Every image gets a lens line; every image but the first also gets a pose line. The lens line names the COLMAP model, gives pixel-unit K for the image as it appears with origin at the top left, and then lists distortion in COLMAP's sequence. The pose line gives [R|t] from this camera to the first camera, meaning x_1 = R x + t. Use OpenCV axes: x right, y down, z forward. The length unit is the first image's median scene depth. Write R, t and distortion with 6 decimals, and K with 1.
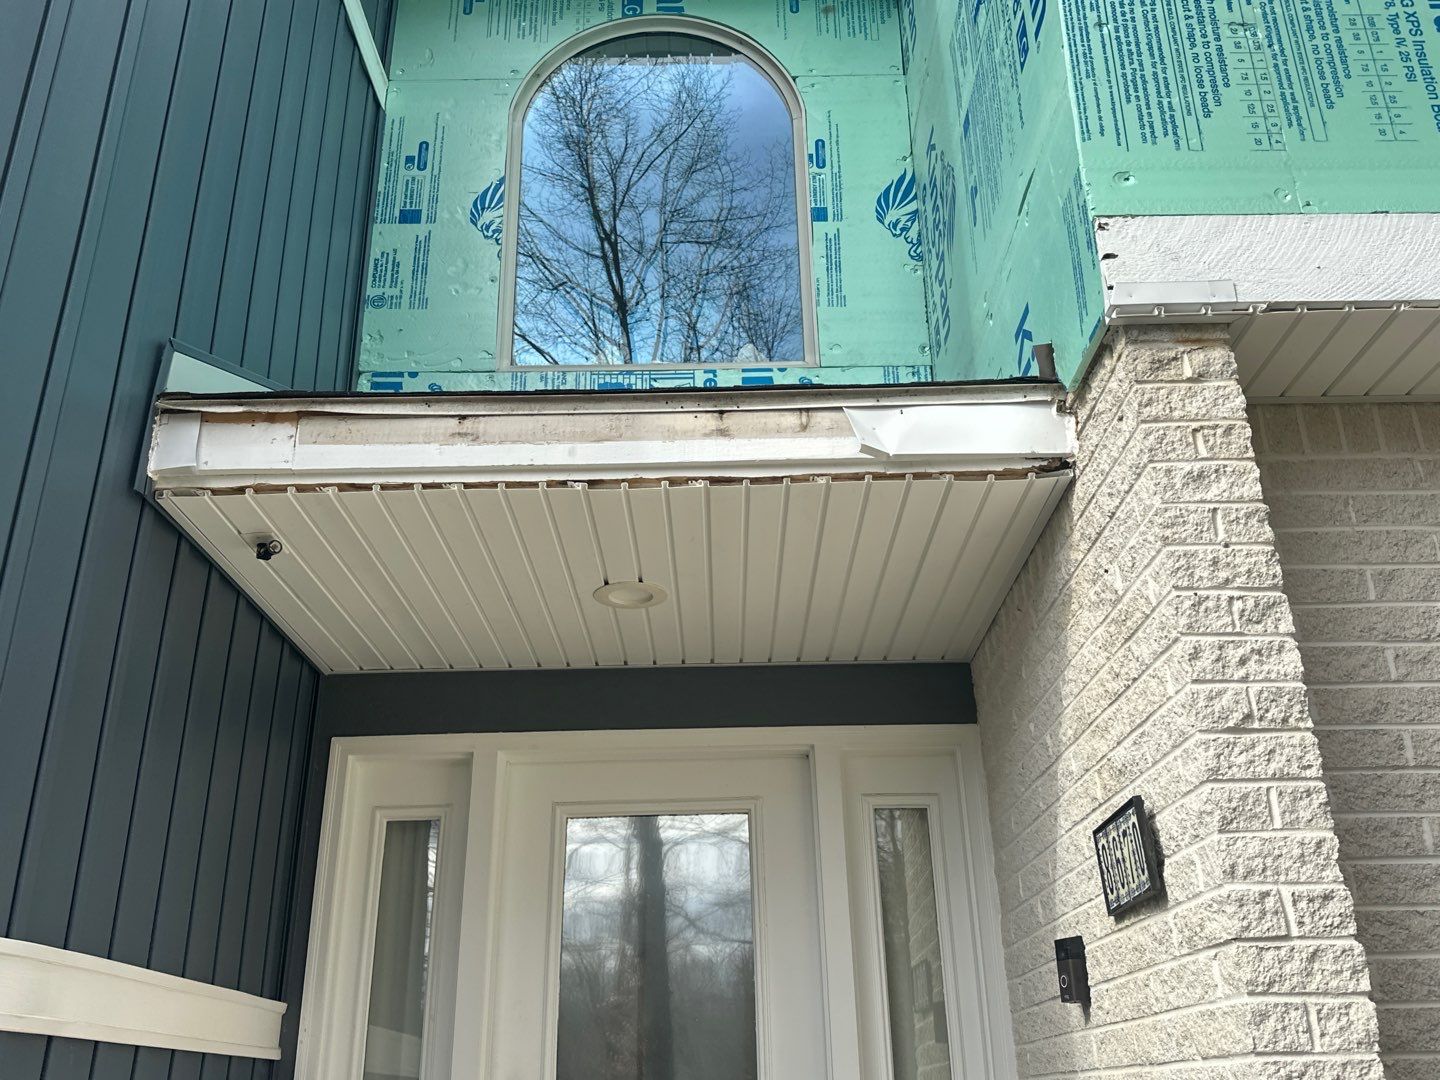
lens RADIAL K [[1303.8, 0, 713.9], [0, 1303.8, 537.5], [0, 0, 1]] dist [0.056379, -0.039314]
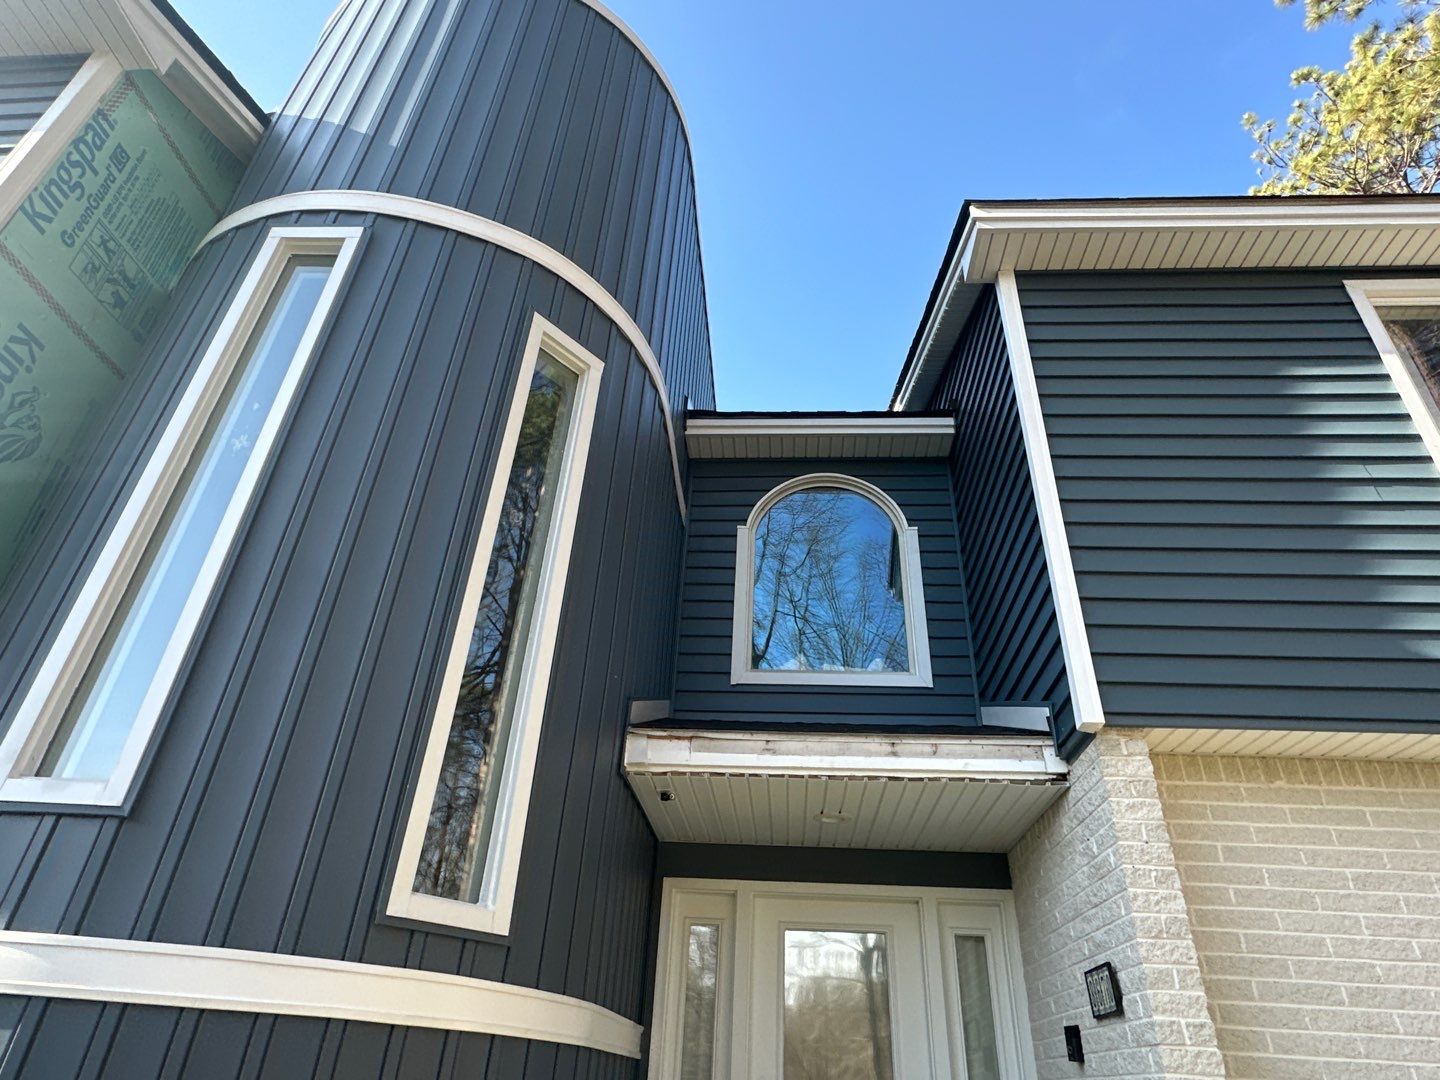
lens RADIAL K [[868.8, 0, 721.2], [0, 868.8, 537.0], [0, 0, 1]] dist [-0.000698, 0.010886]
pose [[0.996310, 0.021746, -0.083022, -0.174712], [-0.034555, 0.987134, -0.156118, -0.214319], [0.078559, 0.158411, 0.984243, -0.473680]]
